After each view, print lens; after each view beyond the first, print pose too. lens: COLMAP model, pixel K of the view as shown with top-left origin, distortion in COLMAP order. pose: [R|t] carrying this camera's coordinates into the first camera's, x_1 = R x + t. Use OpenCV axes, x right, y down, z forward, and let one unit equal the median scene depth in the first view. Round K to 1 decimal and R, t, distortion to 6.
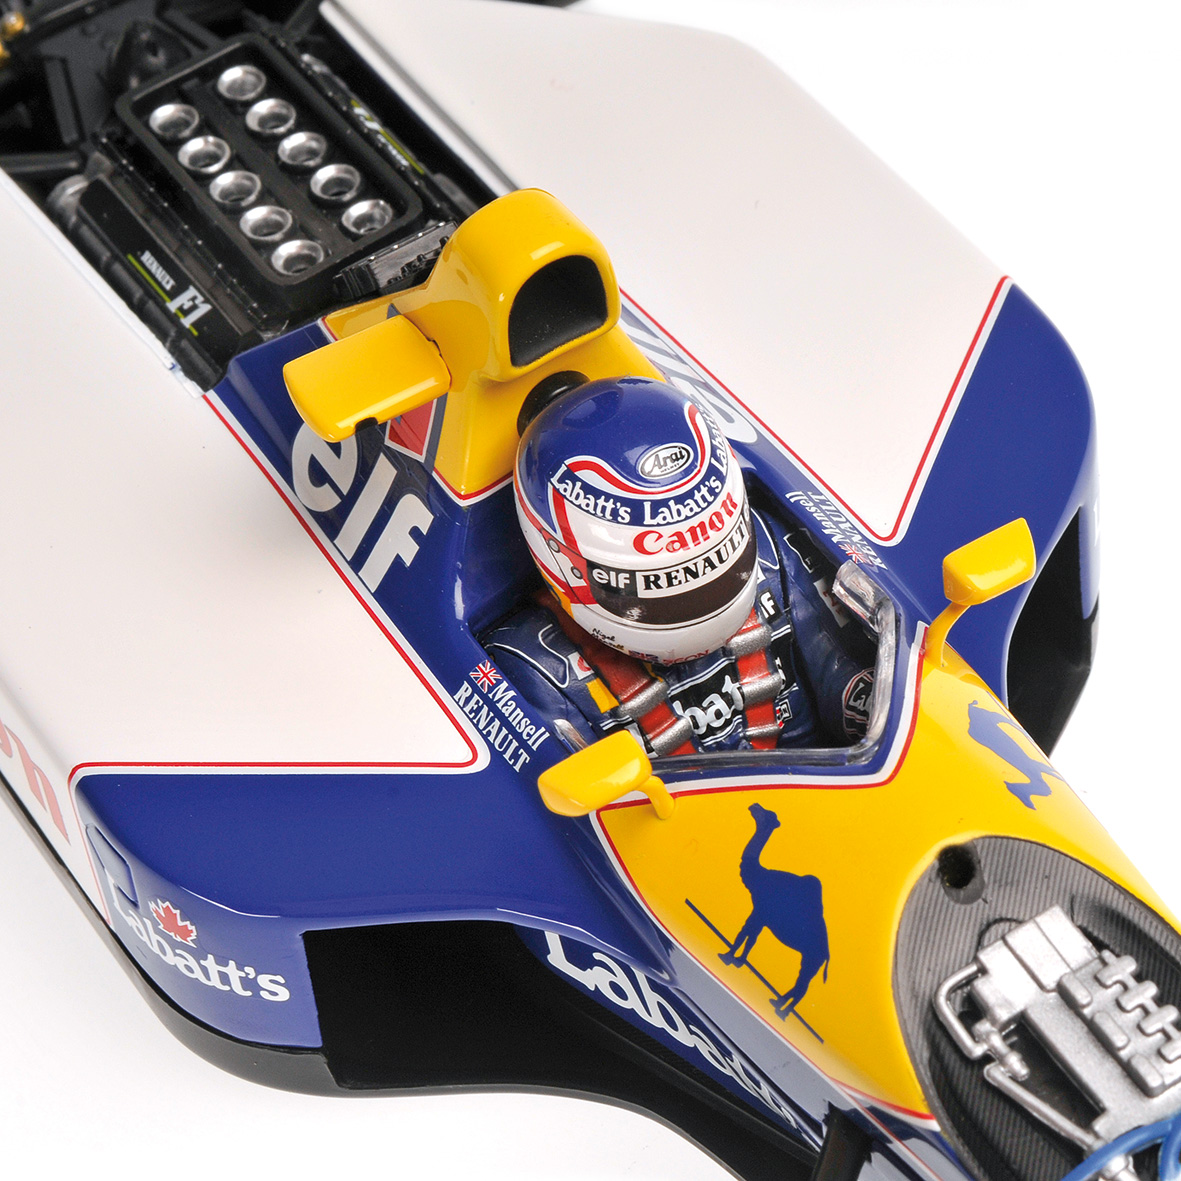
lens RADIAL K [[4029.7, 0, 590.5], [0, 4029.7, 590.5], [0, 0, 1]] dist [-0.013129, 0.255068]
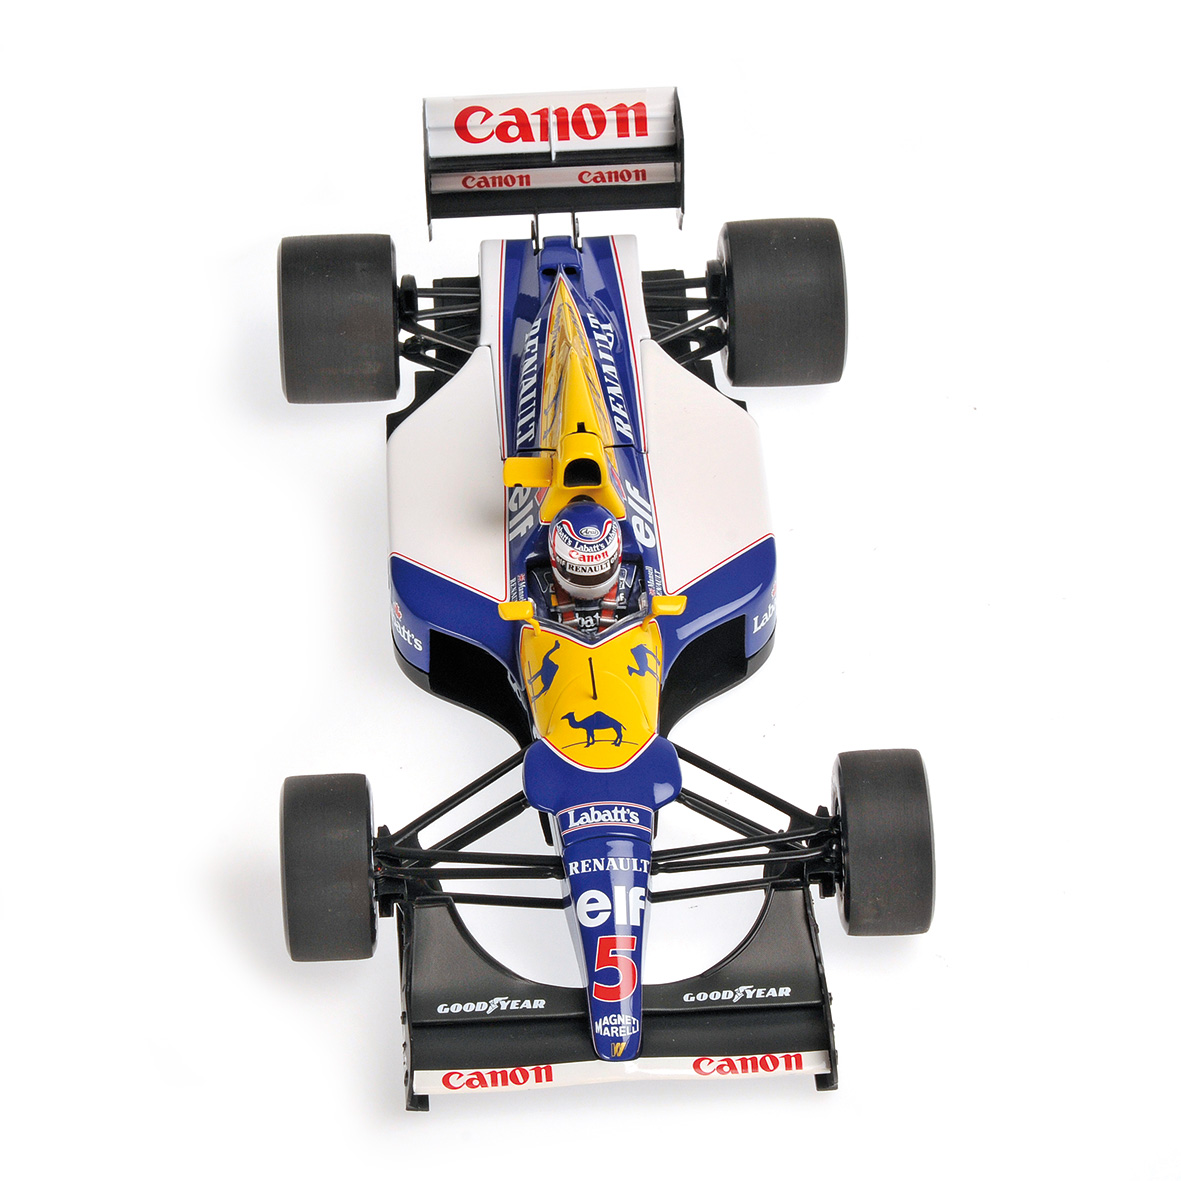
lens RADIAL K [[4029.7, 0, 590.5], [0, 4029.7, 590.5], [0, 0, 1]] dist [-0.013129, 0.255068]
pose [[0.875231, 0.399564, -0.272617, 0.862468], [-0.409507, 0.912041, 0.022029, -0.058986], [0.257440, 0.092358, 0.961870, -1.919255]]
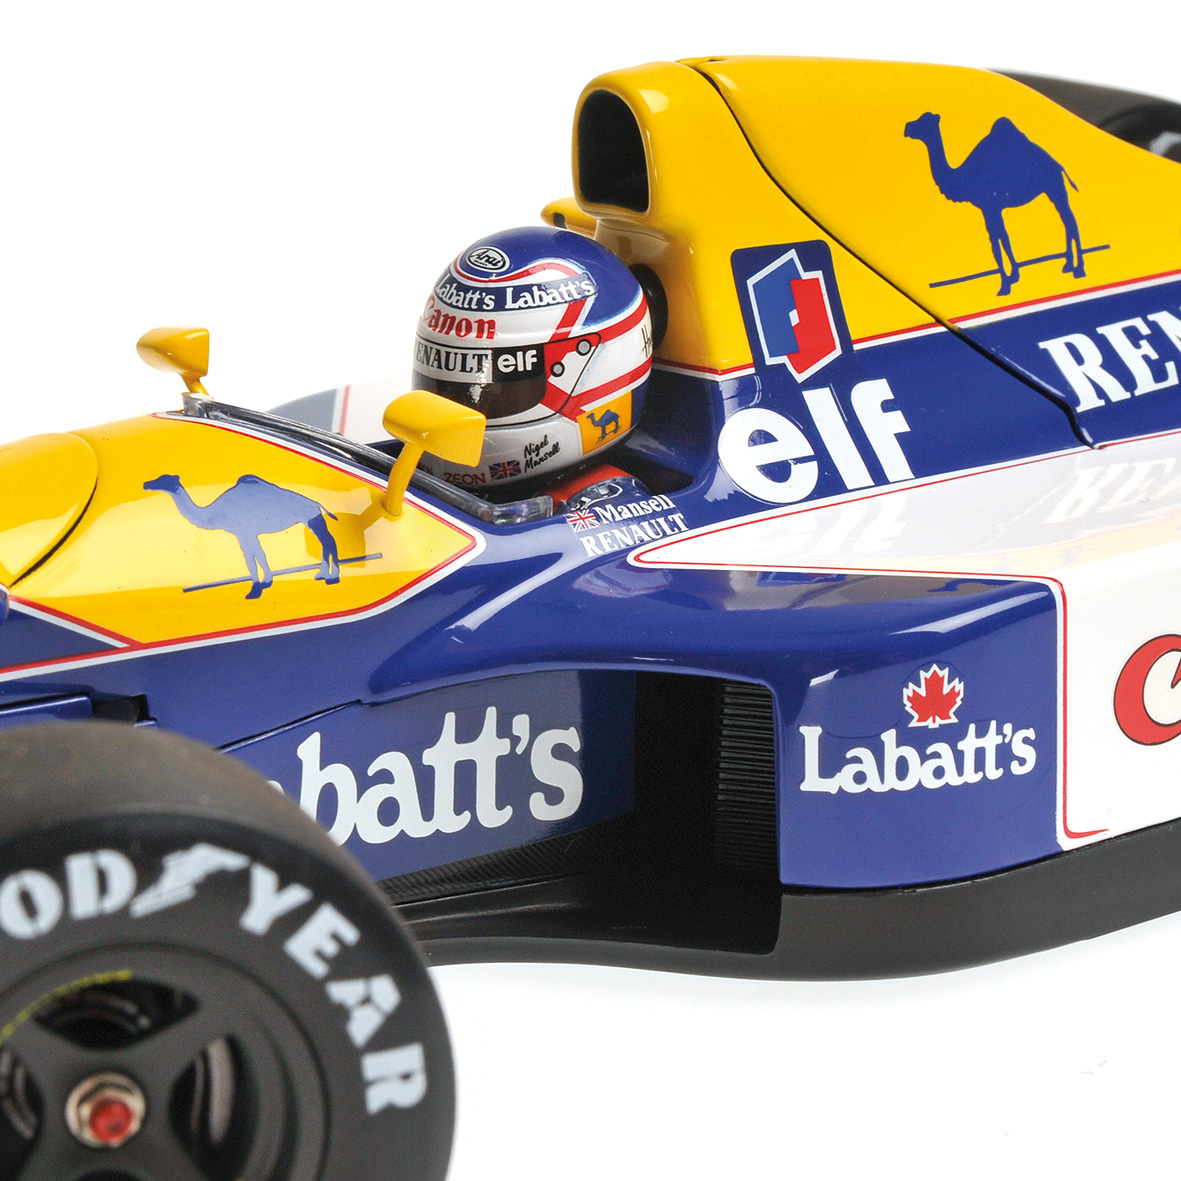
lens RADIAL K [[4029.7, 0, 590.5], [0, 4029.7, 590.5], [0, 0, 1]] dist [-0.013129, 0.255068]
pose [[0.109389, 0.363831, -0.925020, 0.997479], [-0.724443, 0.666374, 0.176431, -0.175229], [0.680600, 0.650824, 0.336469, 0.718834]]
